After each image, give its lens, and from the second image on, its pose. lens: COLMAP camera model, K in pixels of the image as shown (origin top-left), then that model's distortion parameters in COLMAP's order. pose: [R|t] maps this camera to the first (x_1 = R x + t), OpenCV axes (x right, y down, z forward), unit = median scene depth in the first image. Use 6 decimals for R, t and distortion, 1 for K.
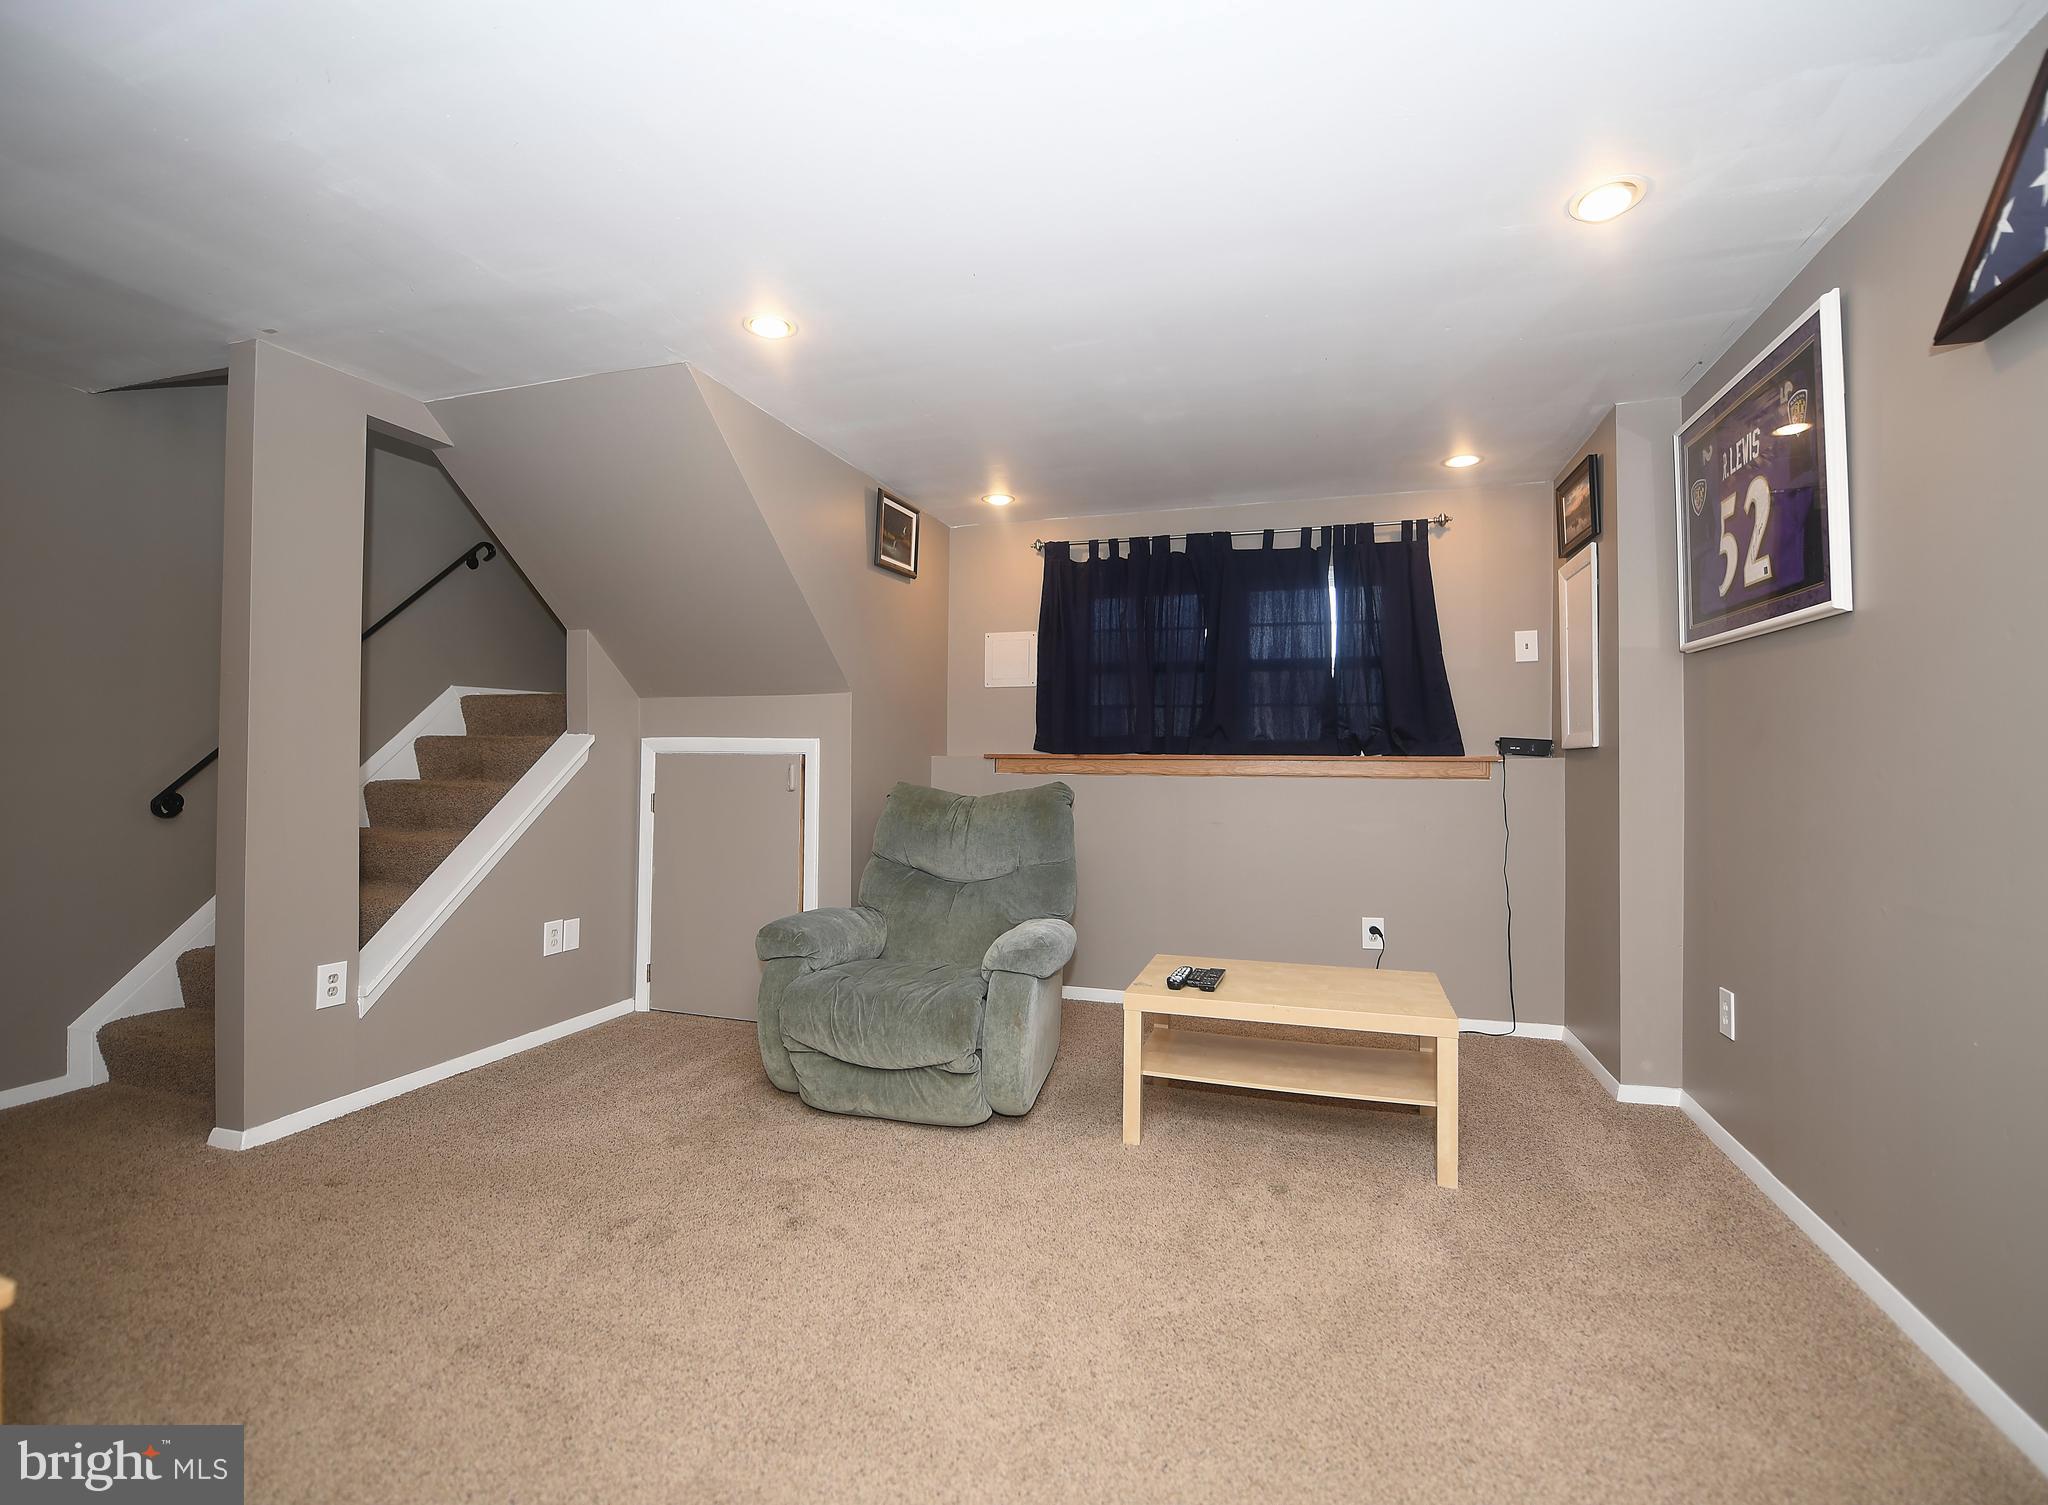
lens RADIAL K [[928.6, 0, 1020.1], [0, 928.6, 742.0], [0, 0, 1]] dist [-0.000946, -0.000279]
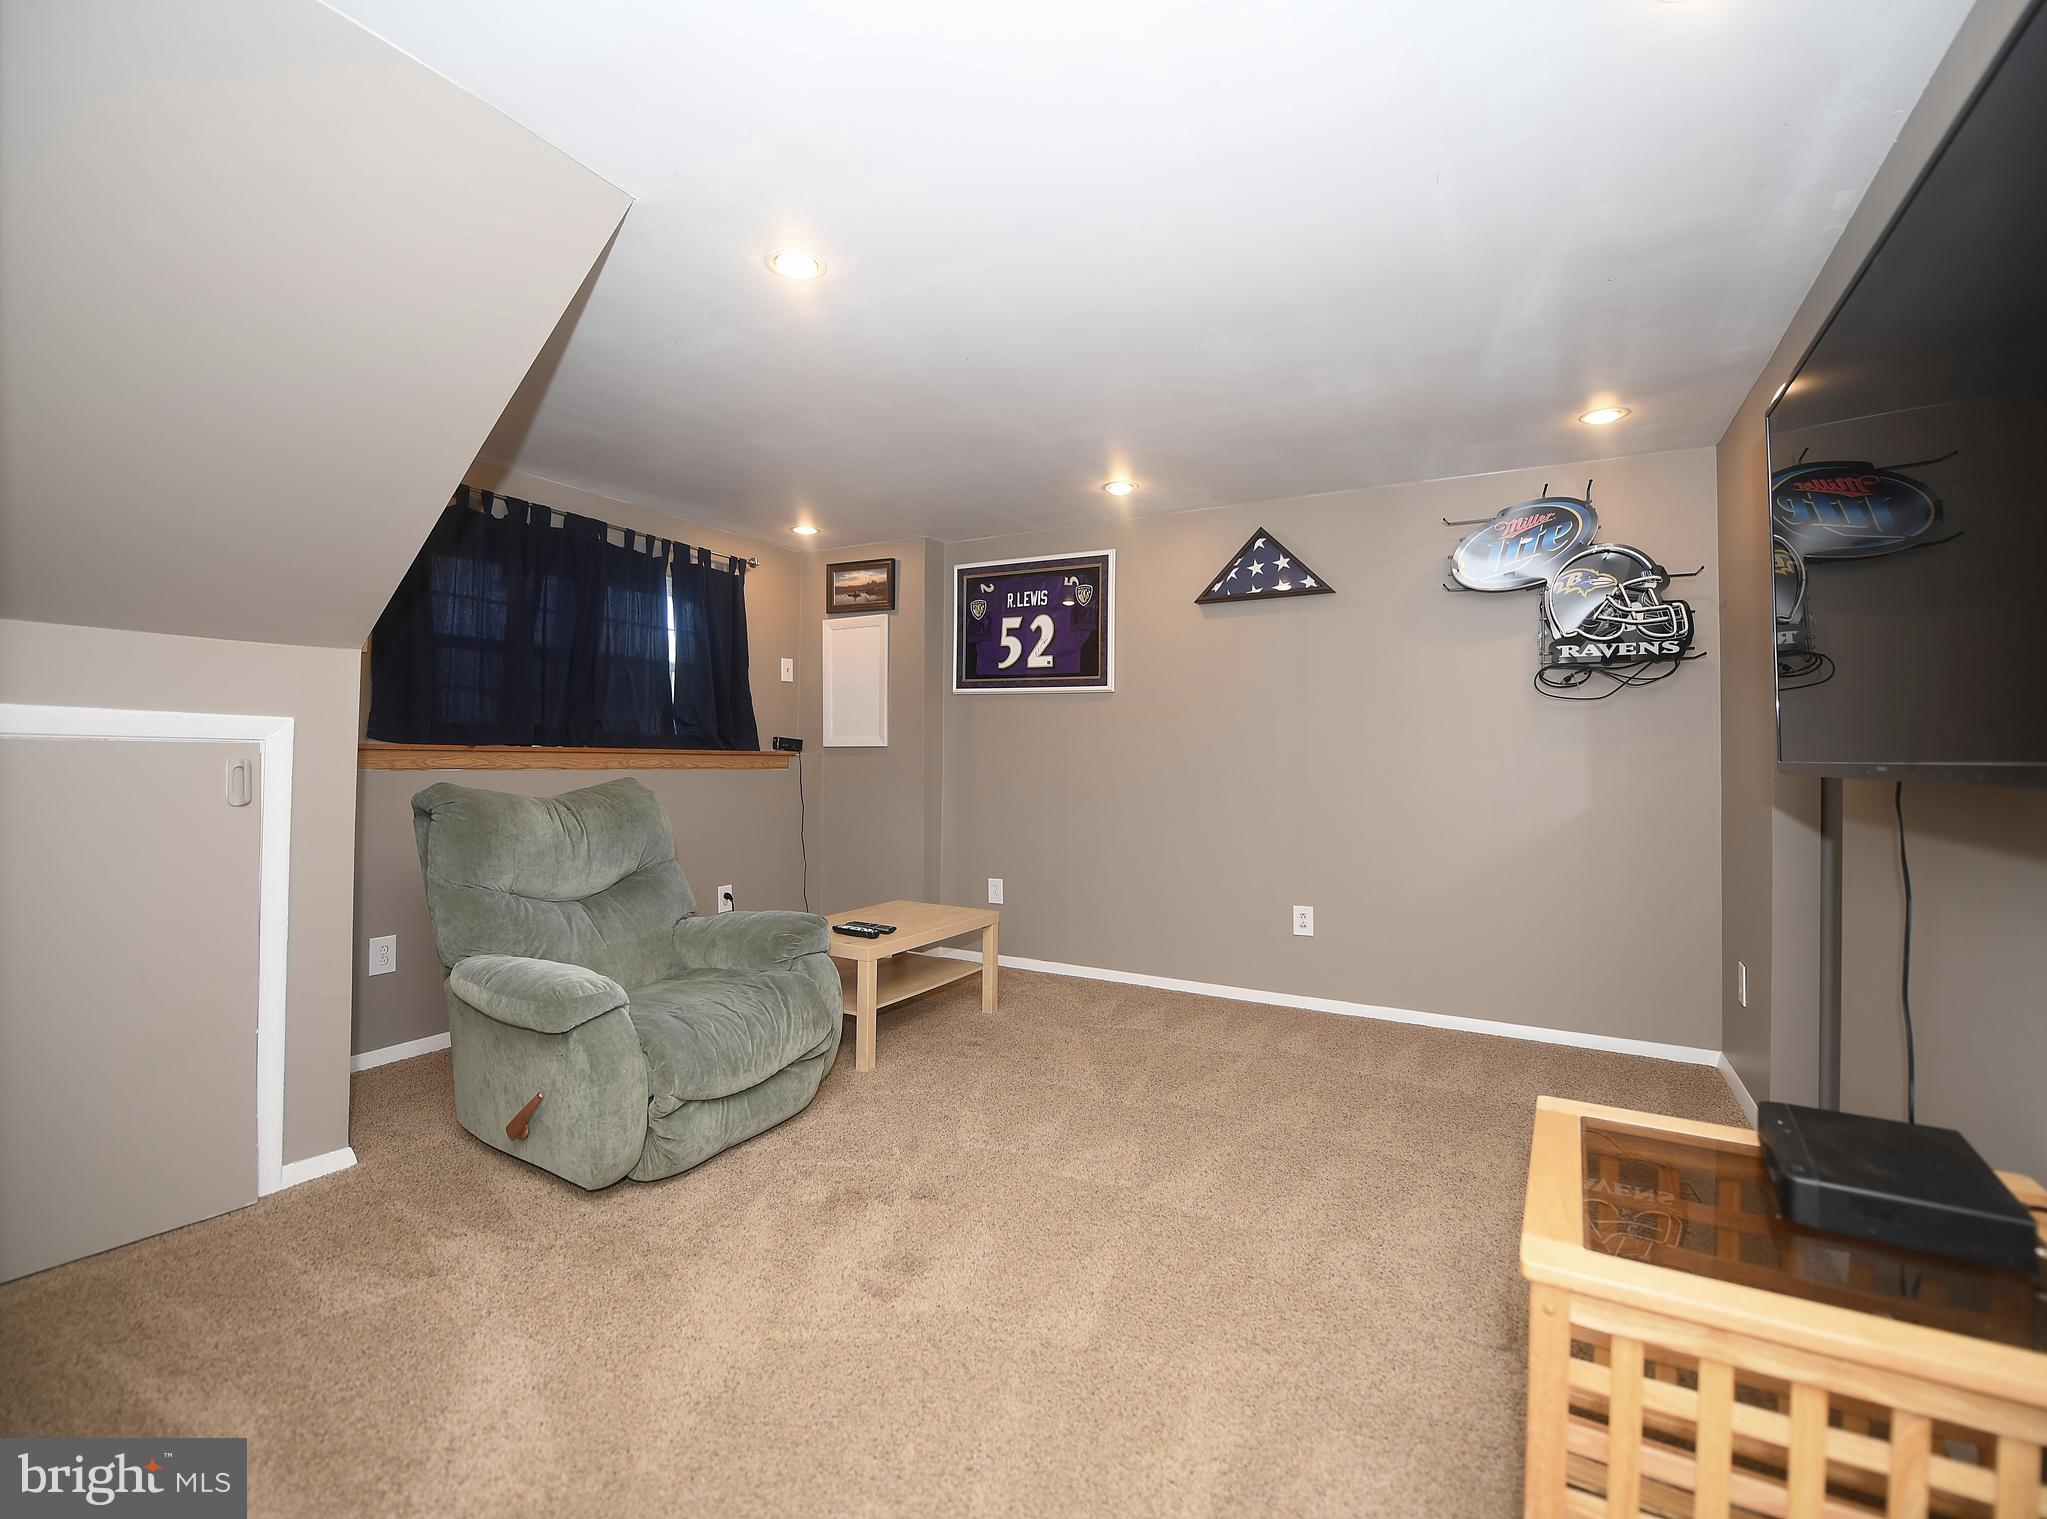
lens RADIAL K [[928.1, 0, 1018.2], [0, 928.1, 760.4], [0, 0, 1]] dist [-0.000946, -0.000279]
pose [[0.195715, -0.006120, 0.980642, -0.704941], [-0.027800, 0.999544, 0.011786, 0.003327], [-0.980267, -0.029569, 0.195455, 0.392819]]
